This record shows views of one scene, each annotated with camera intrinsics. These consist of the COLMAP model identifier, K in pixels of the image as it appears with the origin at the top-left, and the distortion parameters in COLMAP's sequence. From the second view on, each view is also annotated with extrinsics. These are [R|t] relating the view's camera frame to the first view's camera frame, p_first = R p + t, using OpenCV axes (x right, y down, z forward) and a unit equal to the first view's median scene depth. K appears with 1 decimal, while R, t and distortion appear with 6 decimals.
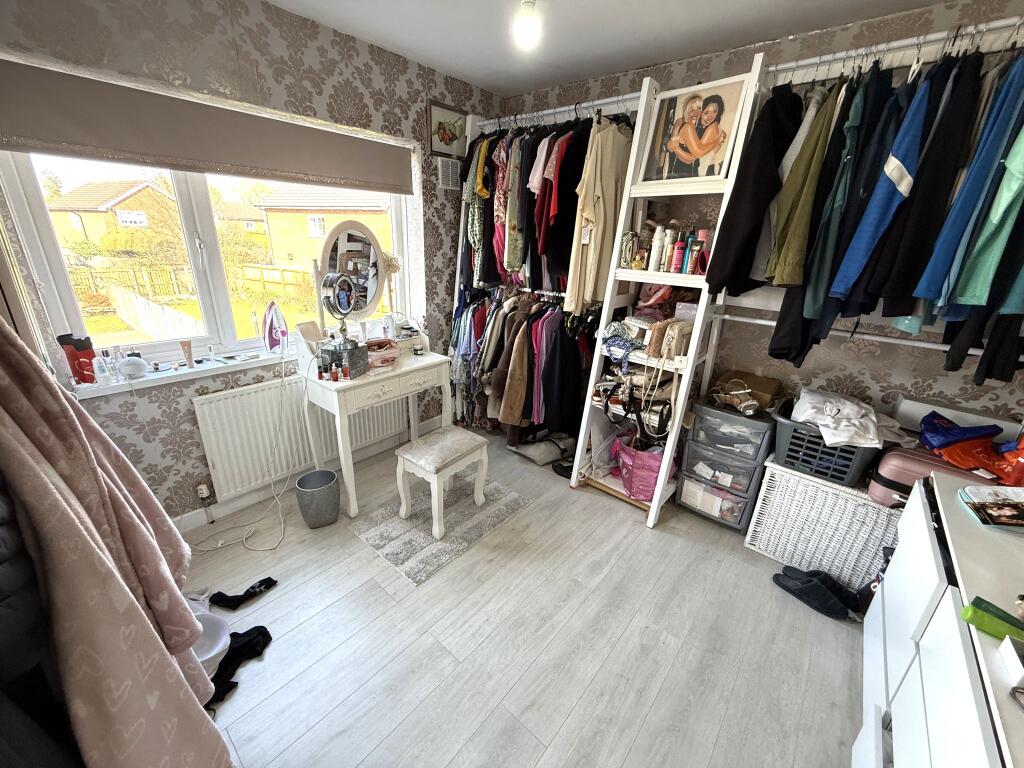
lens RADIAL K [[406.4, 0, 511.7], [0, 406.4, 382.8], [0, 0, 1]] dist [-0.002638, 0.001018]
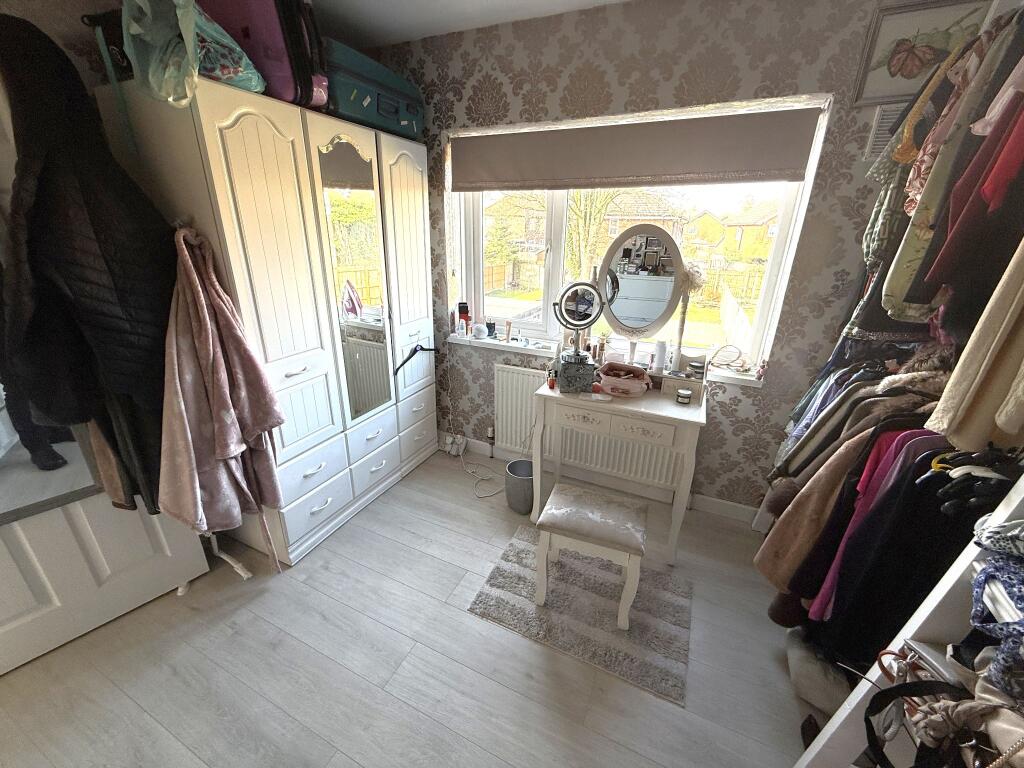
lens RADIAL K [[406.4, 0, 511.1], [0, 406.4, 384.9], [0, 0, 1]] dist [-0.002638, 0.001018]
pose [[0.266859, 0.315620, -0.910588, 0.426821], [-0.334502, 0.916447, 0.219620, -0.191756], [0.903822, 0.245986, 0.350138, 0.552984]]
